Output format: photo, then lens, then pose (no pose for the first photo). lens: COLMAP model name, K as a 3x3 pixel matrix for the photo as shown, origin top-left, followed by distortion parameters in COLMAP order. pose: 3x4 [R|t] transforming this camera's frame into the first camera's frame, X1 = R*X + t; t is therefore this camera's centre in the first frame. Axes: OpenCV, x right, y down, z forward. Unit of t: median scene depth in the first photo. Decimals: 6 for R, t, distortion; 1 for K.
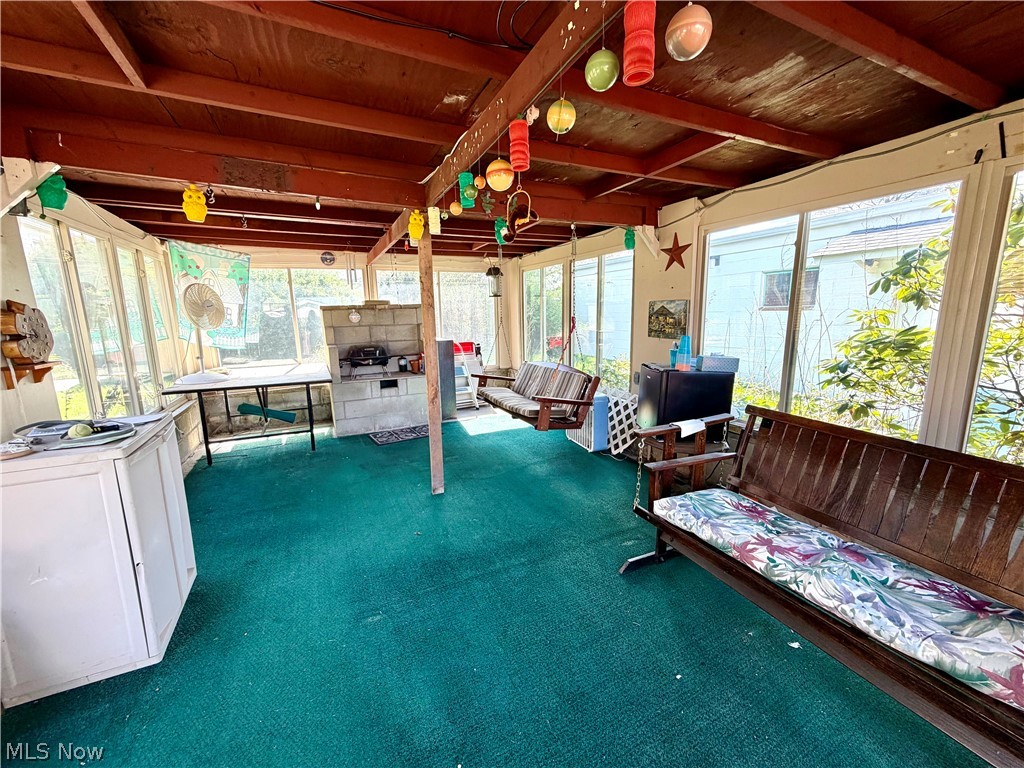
lens RADIAL K [[410.2, 0, 510.8], [0, 410.2, 384.1], [0, 0, 1]] dist [-0.002102, -0.000138]
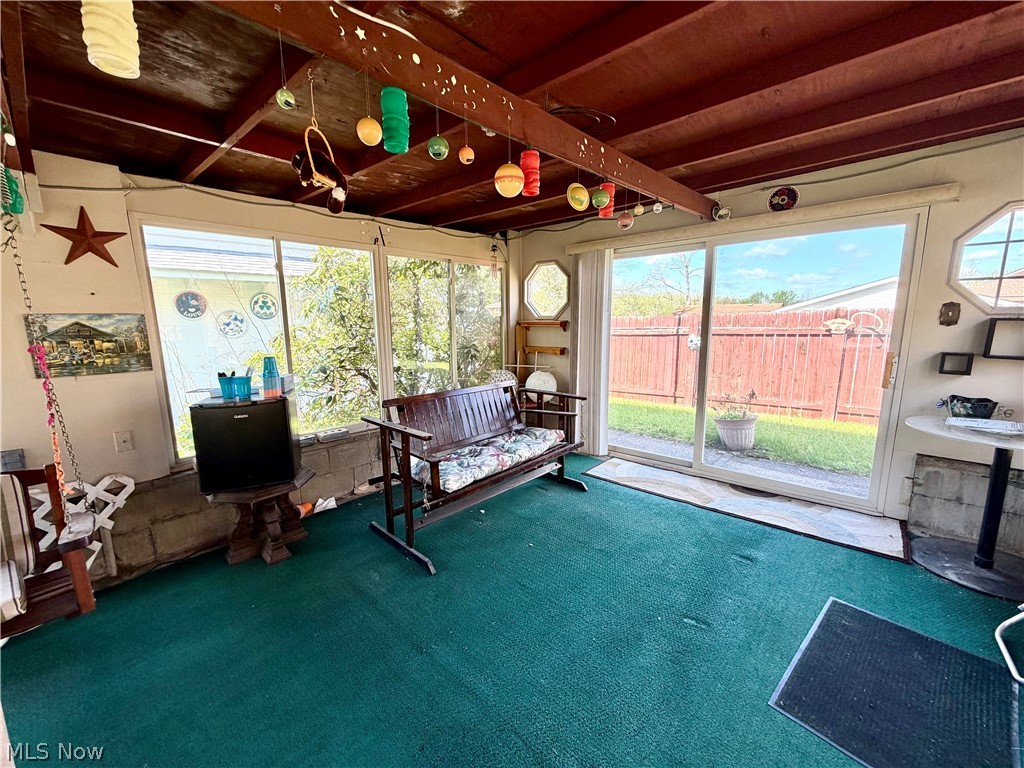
lens RADIAL K [[410.2, 0, 510.6], [0, 410.2, 383.8], [0, 0, 1]] dist [-0.002102, -0.000138]
pose [[-0.384774, -0.128051, 0.914085, -0.475187], [0.177295, 0.961635, 0.209343, -0.129076], [-0.905823, 0.242613, -0.347310, 0.719012]]
